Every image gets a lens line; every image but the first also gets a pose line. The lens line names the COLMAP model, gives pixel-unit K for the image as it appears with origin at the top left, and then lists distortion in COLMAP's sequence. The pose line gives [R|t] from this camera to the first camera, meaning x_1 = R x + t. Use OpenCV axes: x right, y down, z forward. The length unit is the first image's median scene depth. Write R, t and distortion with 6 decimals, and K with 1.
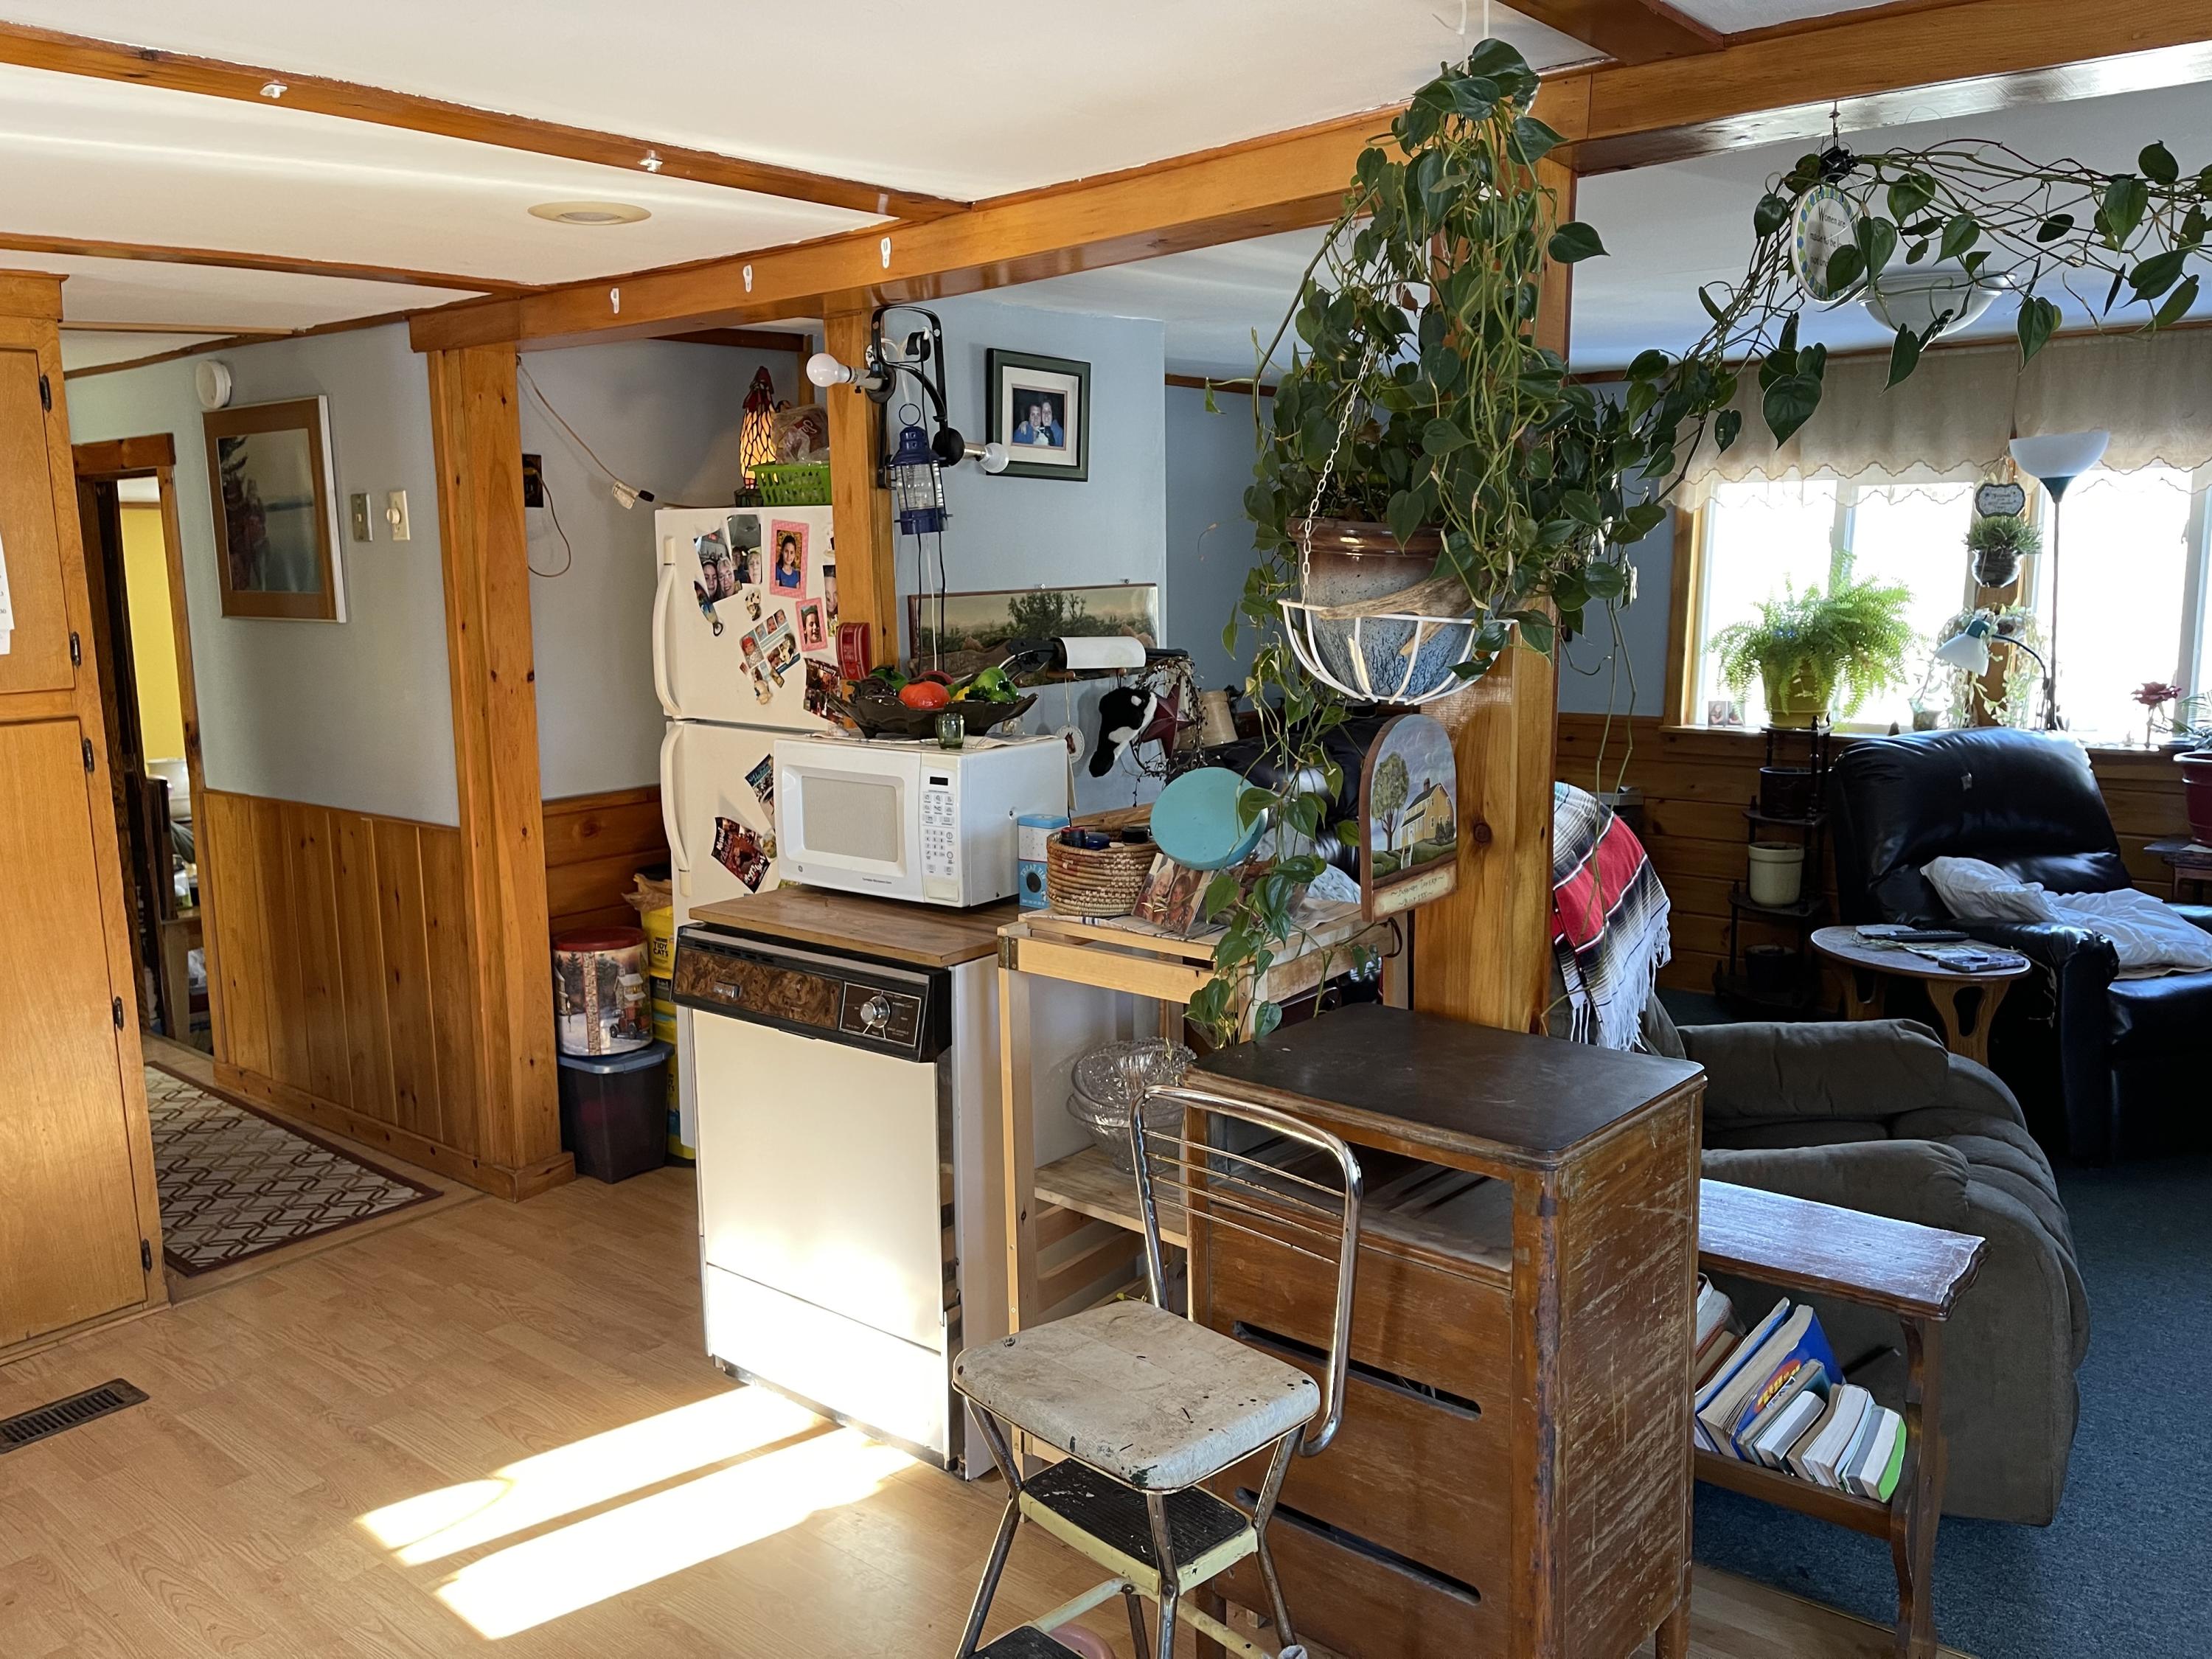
lens RADIAL K [[1669.4, 0, 1120.9], [0, 1669.4, 833.0], [0, 0, 1]] dist [0.067272, -0.095287]
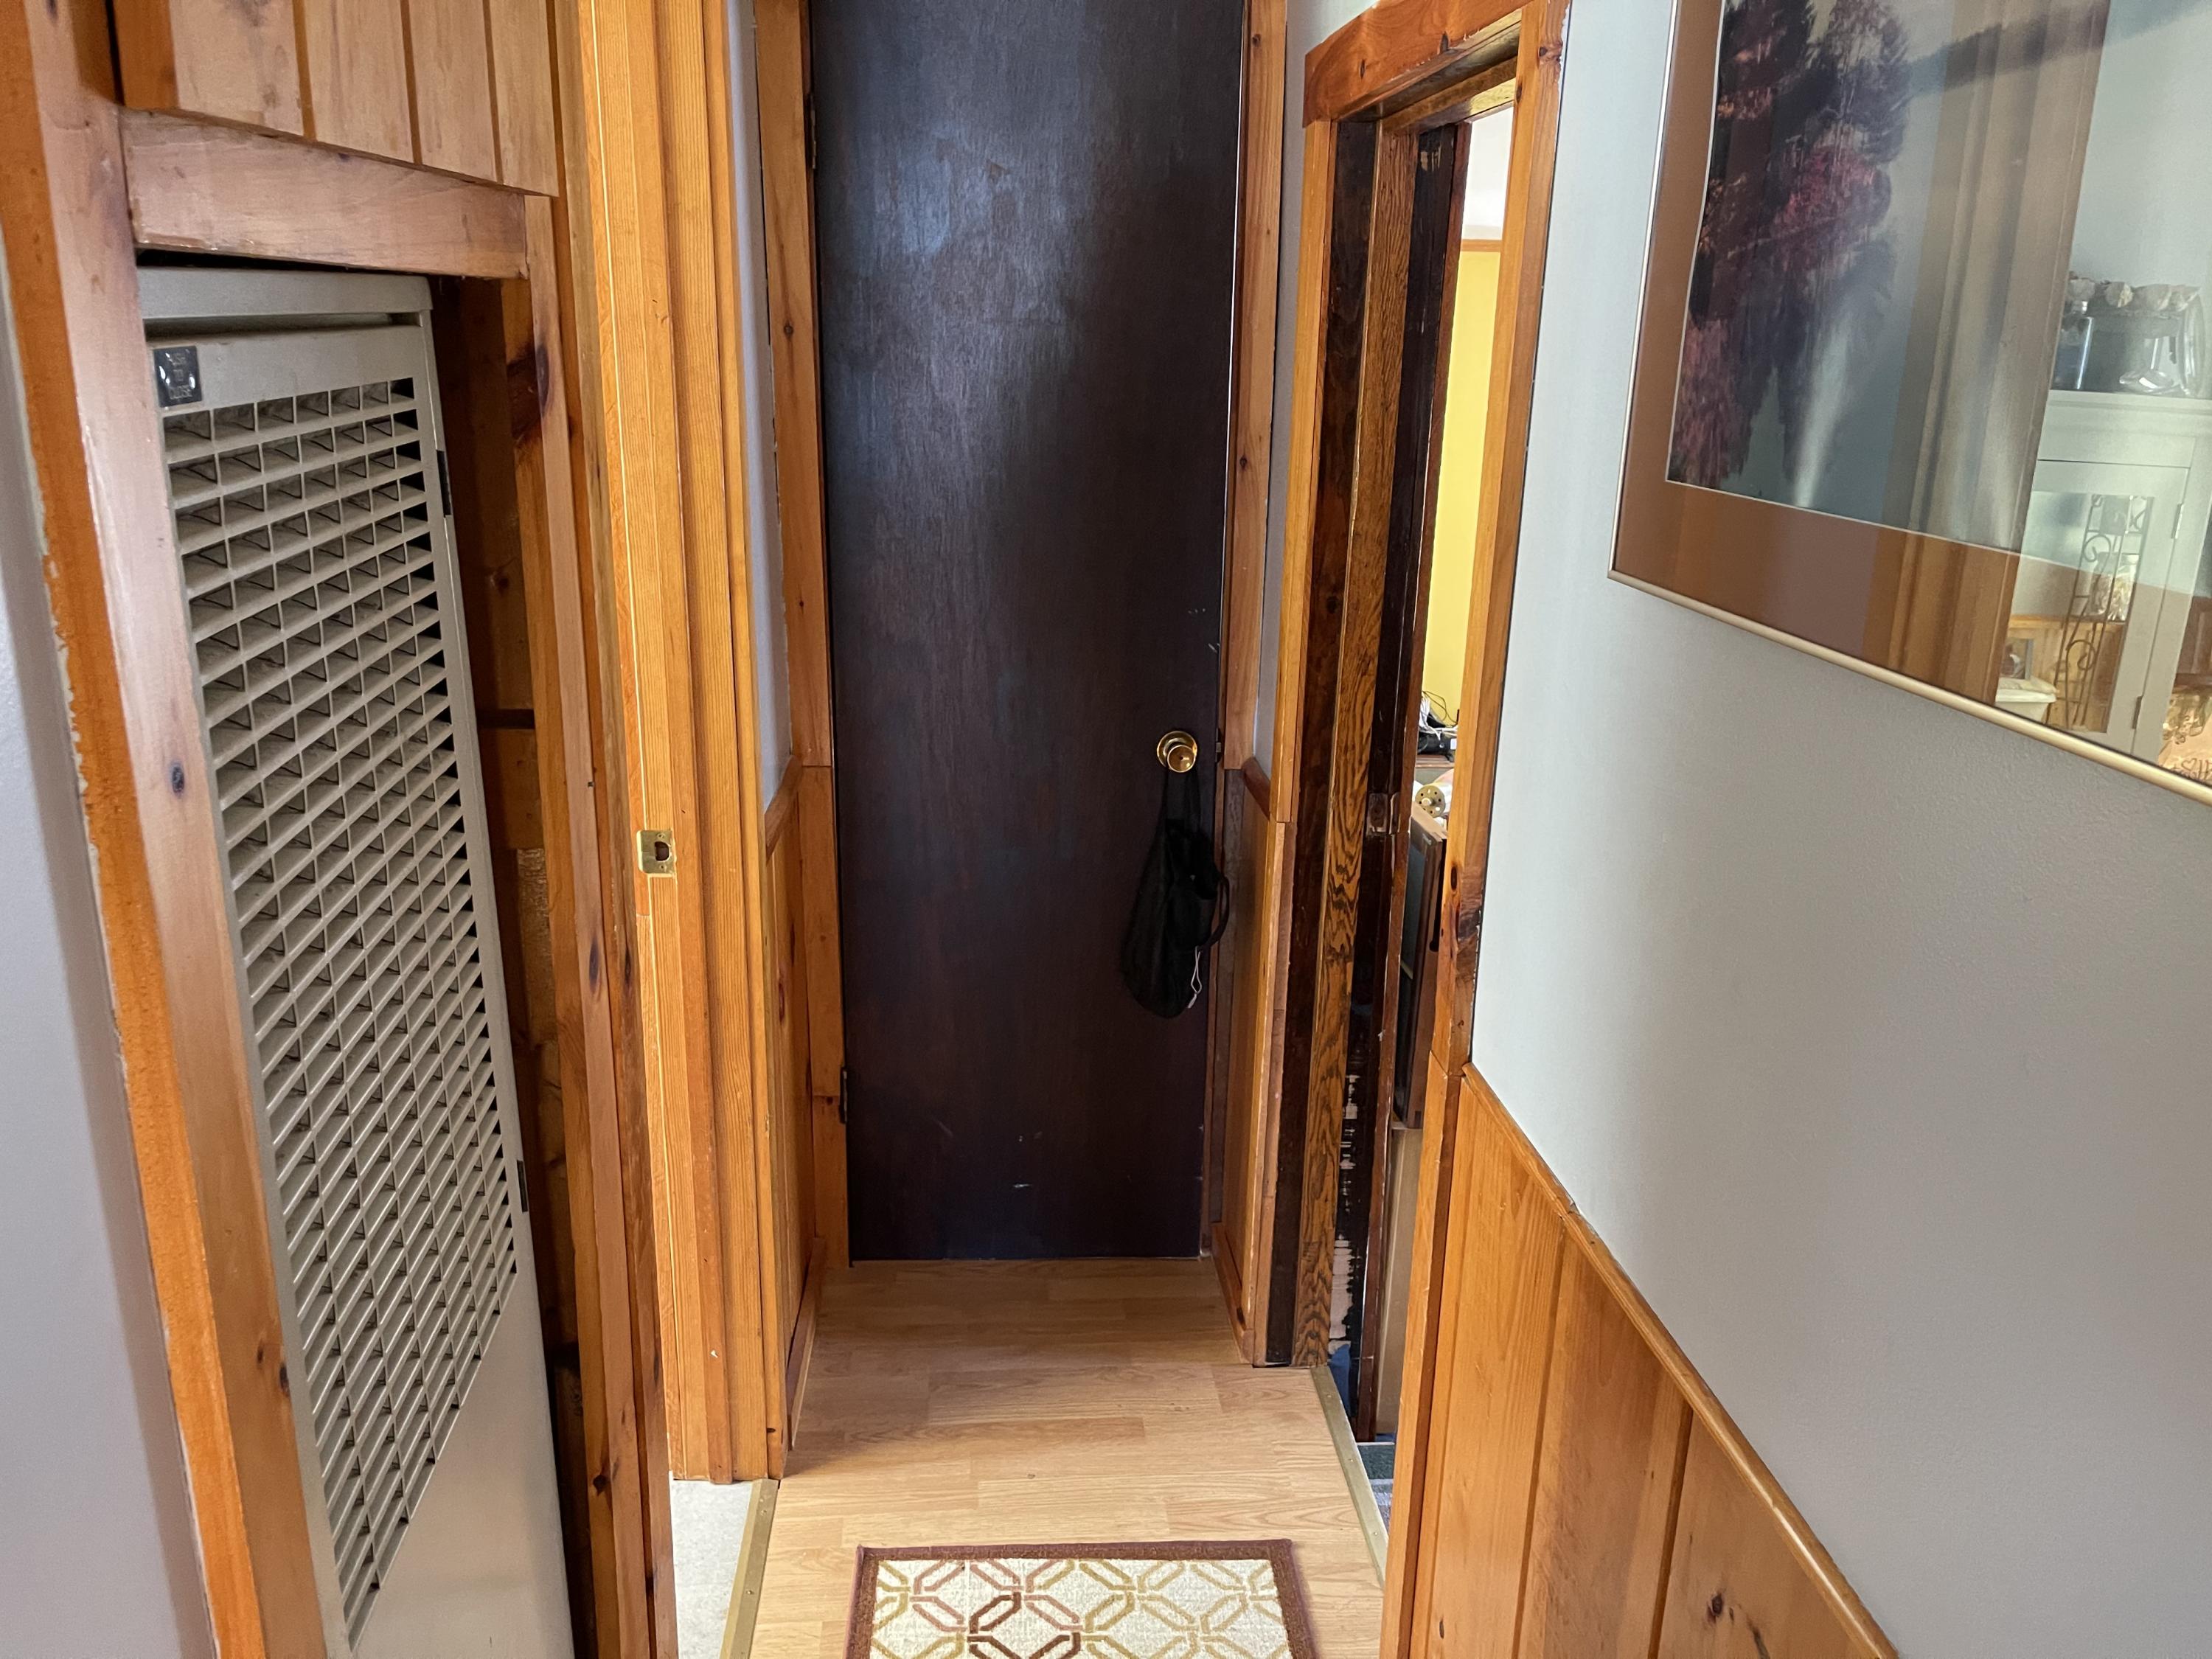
lens RADIAL K [[1669.4, 0, 1104.0], [0, 1669.4, 829.5], [0, 0, 1]] dist [0.067272, -0.095287]
pose [[0.692744, 0.227986, -0.684199, -0.540917], [-0.144462, 0.973356, 0.178071, -0.166972], [0.706567, -0.024517, 0.707221, 1.026438]]
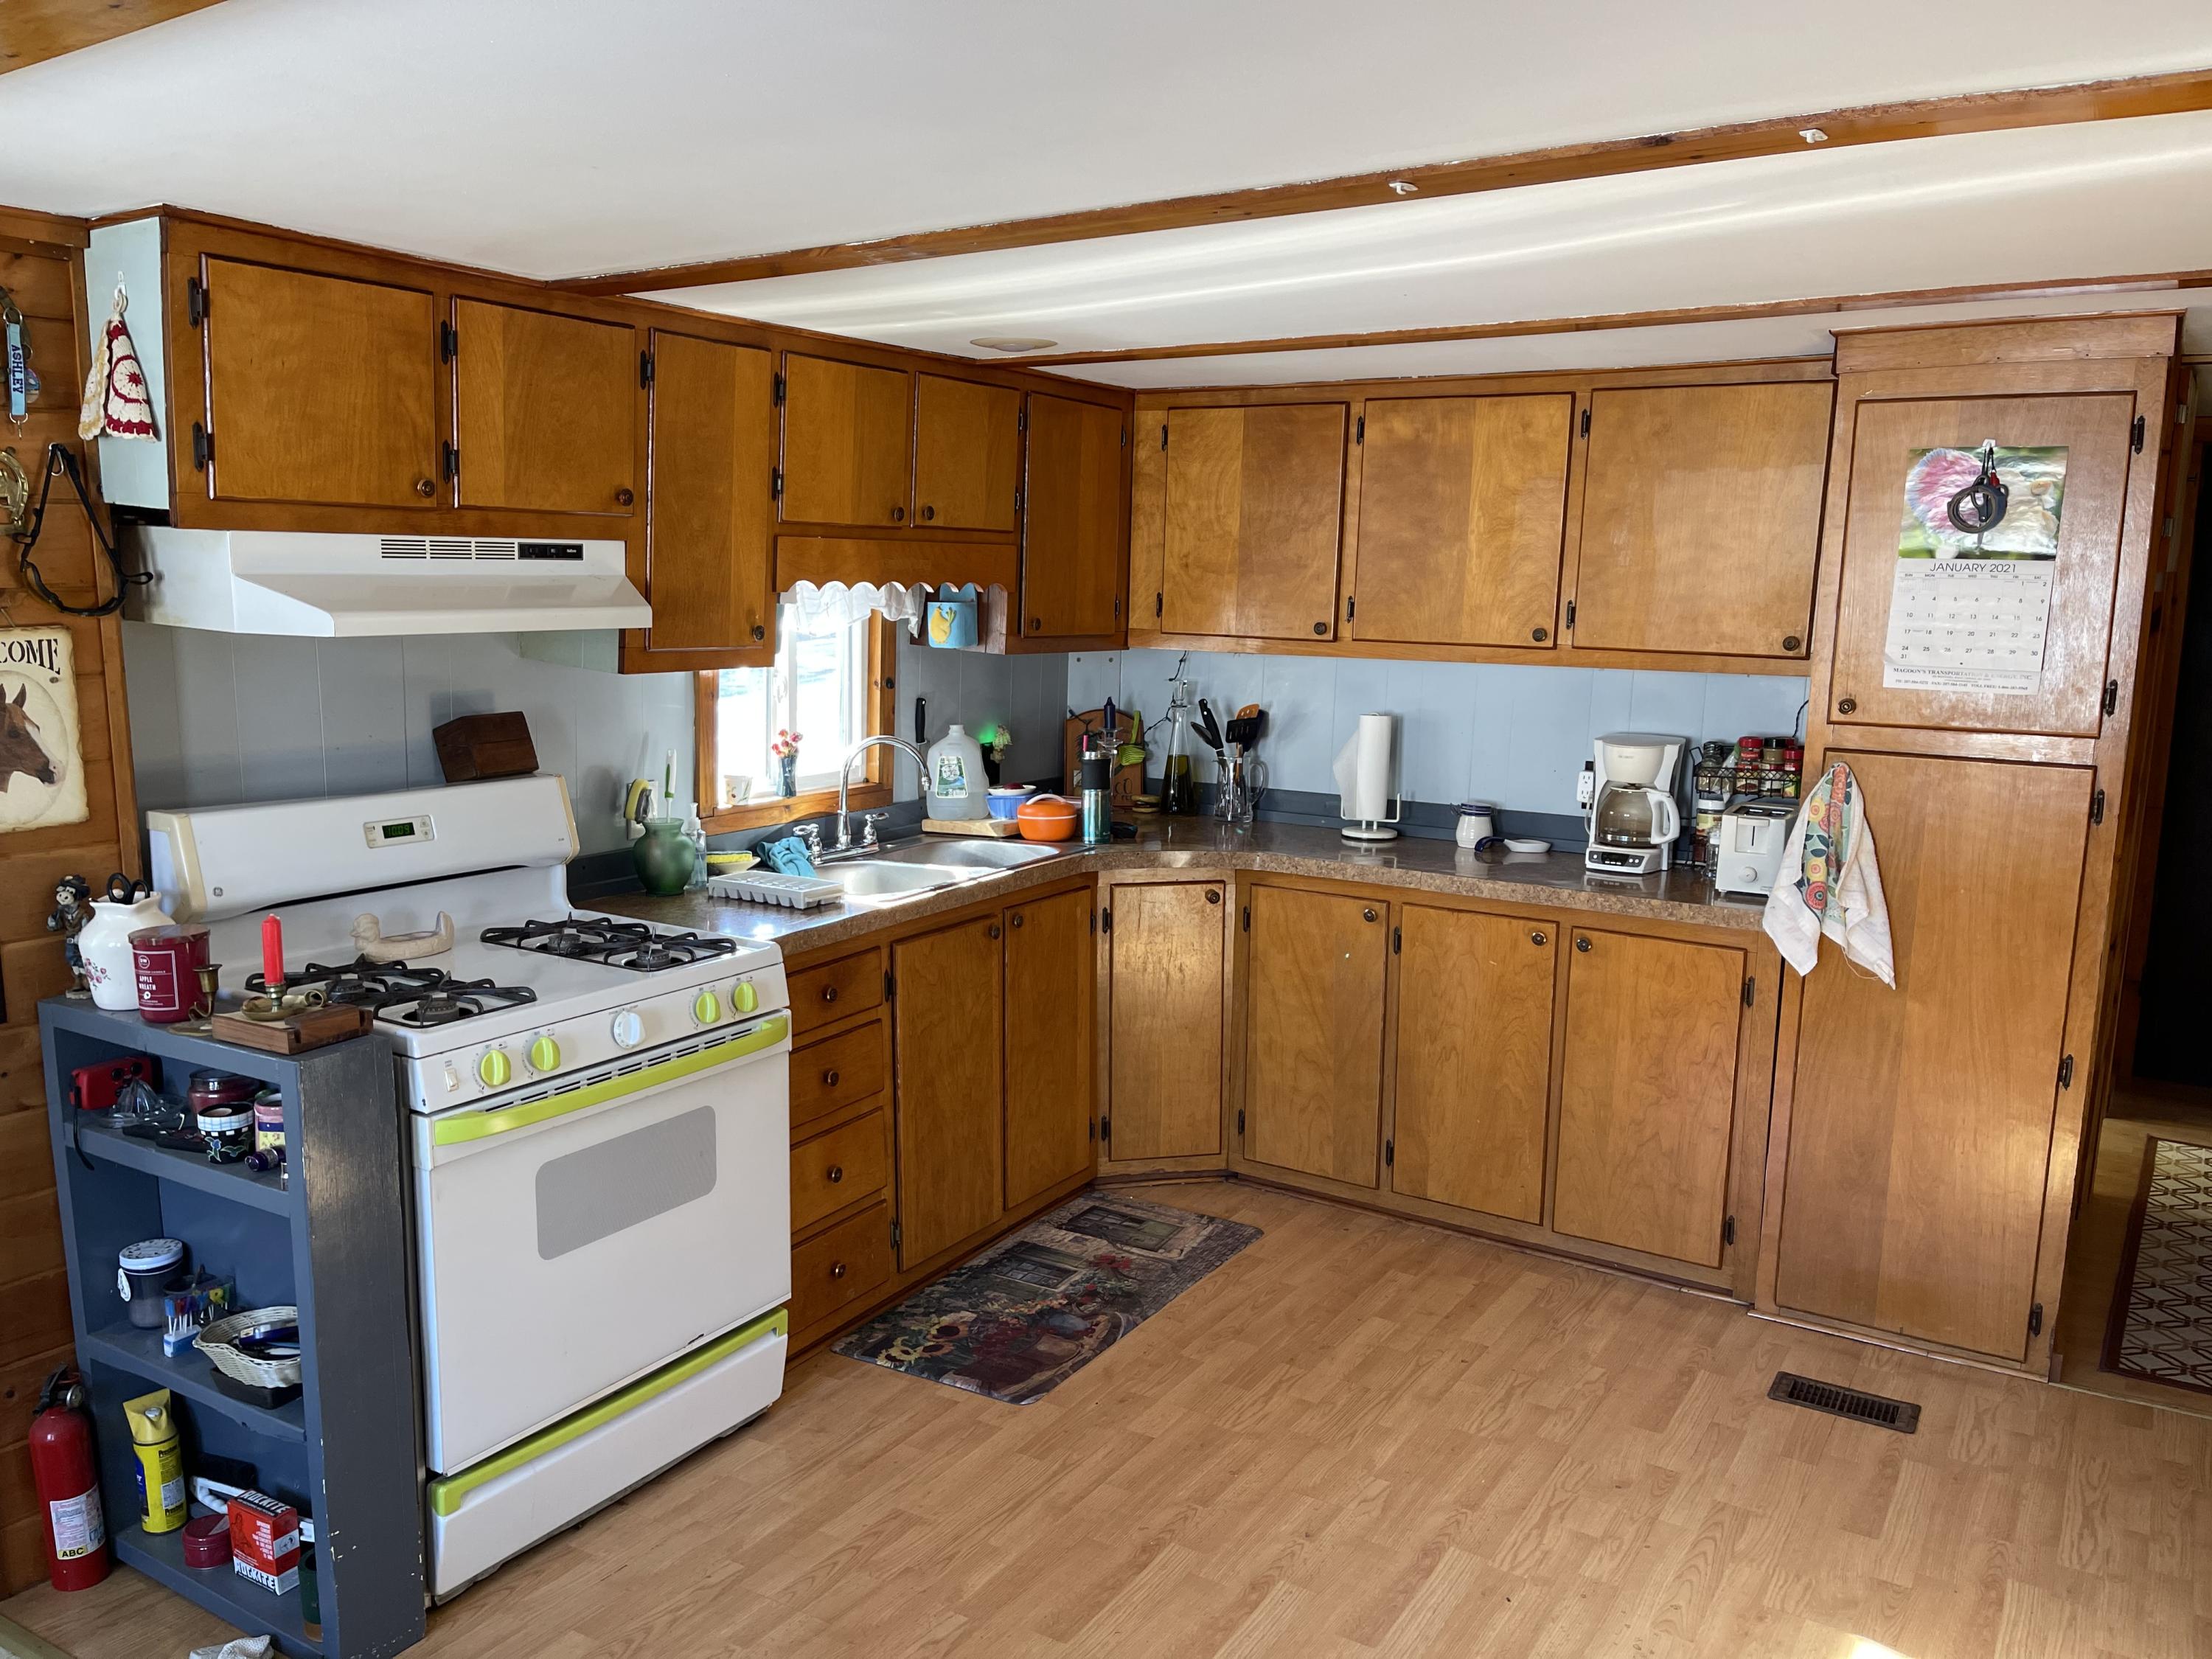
lens RADIAL K [[1669.4, 0, 1110.3], [0, 1669.4, 848.9], [0, 0, 1]] dist [0.067272, -0.095287]
pose [[0.113796, 0.179566, -0.977142, 0.271421], [-0.186123, 0.969971, 0.156573, -0.067432], [0.975914, 0.164051, 0.143800, 0.303762]]
